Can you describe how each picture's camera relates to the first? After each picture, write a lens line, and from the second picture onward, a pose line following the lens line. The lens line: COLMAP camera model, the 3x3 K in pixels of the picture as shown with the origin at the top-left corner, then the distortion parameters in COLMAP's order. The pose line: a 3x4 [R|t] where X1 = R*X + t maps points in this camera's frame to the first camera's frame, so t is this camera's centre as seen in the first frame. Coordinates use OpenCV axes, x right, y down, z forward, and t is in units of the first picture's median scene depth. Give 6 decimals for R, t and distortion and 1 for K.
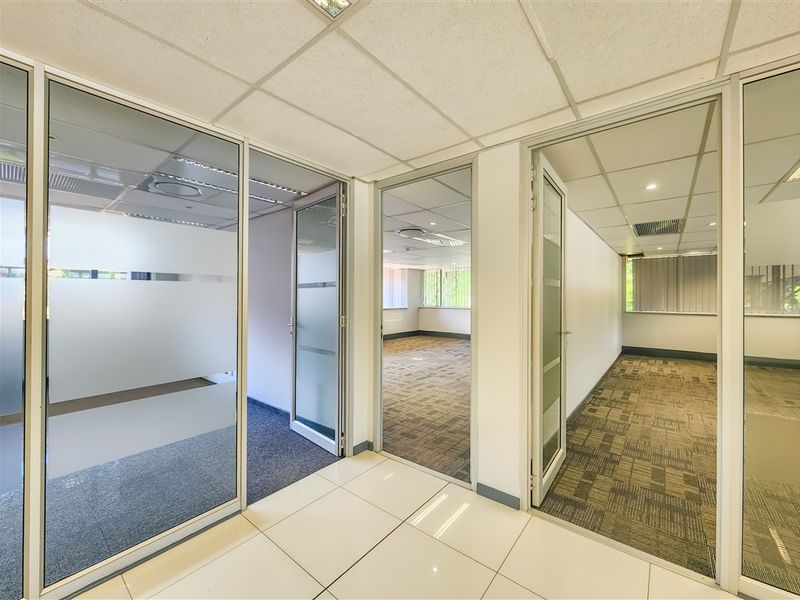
lens RADIAL K [[326.0, 0, 400.0], [0, 326.0, 300.0], [0, 0, 1]] dist [-0.000341, -0.000036]
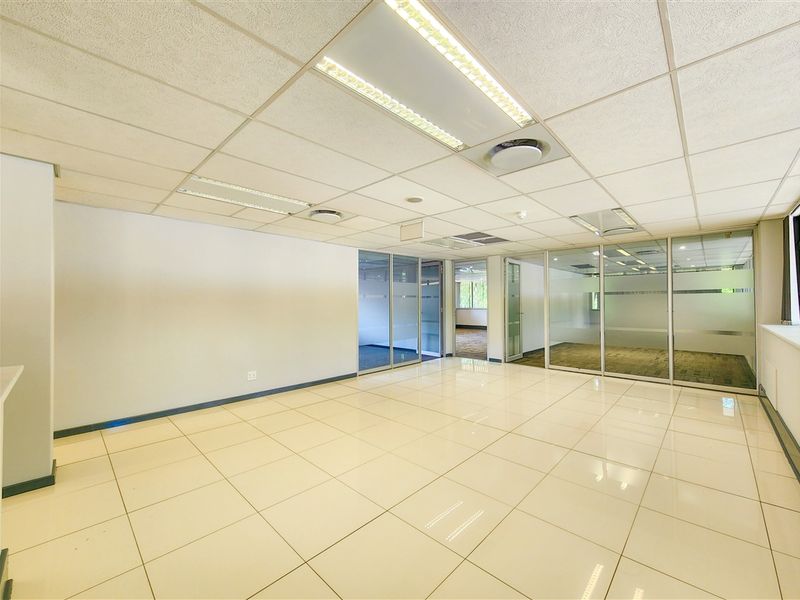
lens RADIAL K [[326.0, 0, 400.0], [0, 326.0, 300.0], [0, 0, 1]] dist [-0.000341, -0.000036]
pose [[0.996587, -0.007103, -0.082247, -0.075872], [0.006031, 0.999894, -0.013270, 0.003670], [0.082332, 0.012729, 0.996524, -0.467337]]
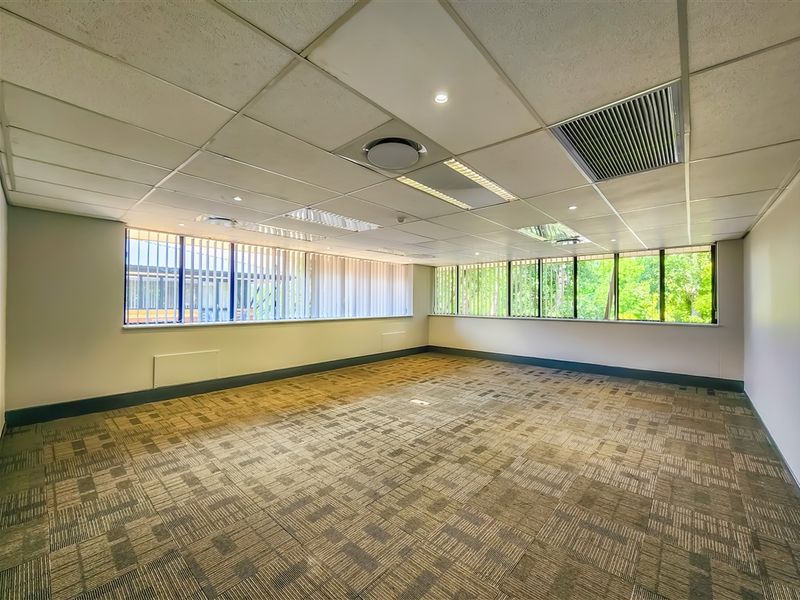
lens RADIAL K [[326.0, 0, 400.0], [0, 326.0, 300.0], [0, 0, 1]] dist [-0.000341, -0.000036]
pose [[0.998941, 0.004407, -0.045804, 0.028449], [-0.004970, 0.999913, -0.012188, -0.003798], [0.045746, 0.012403, 0.998876, 0.253749]]
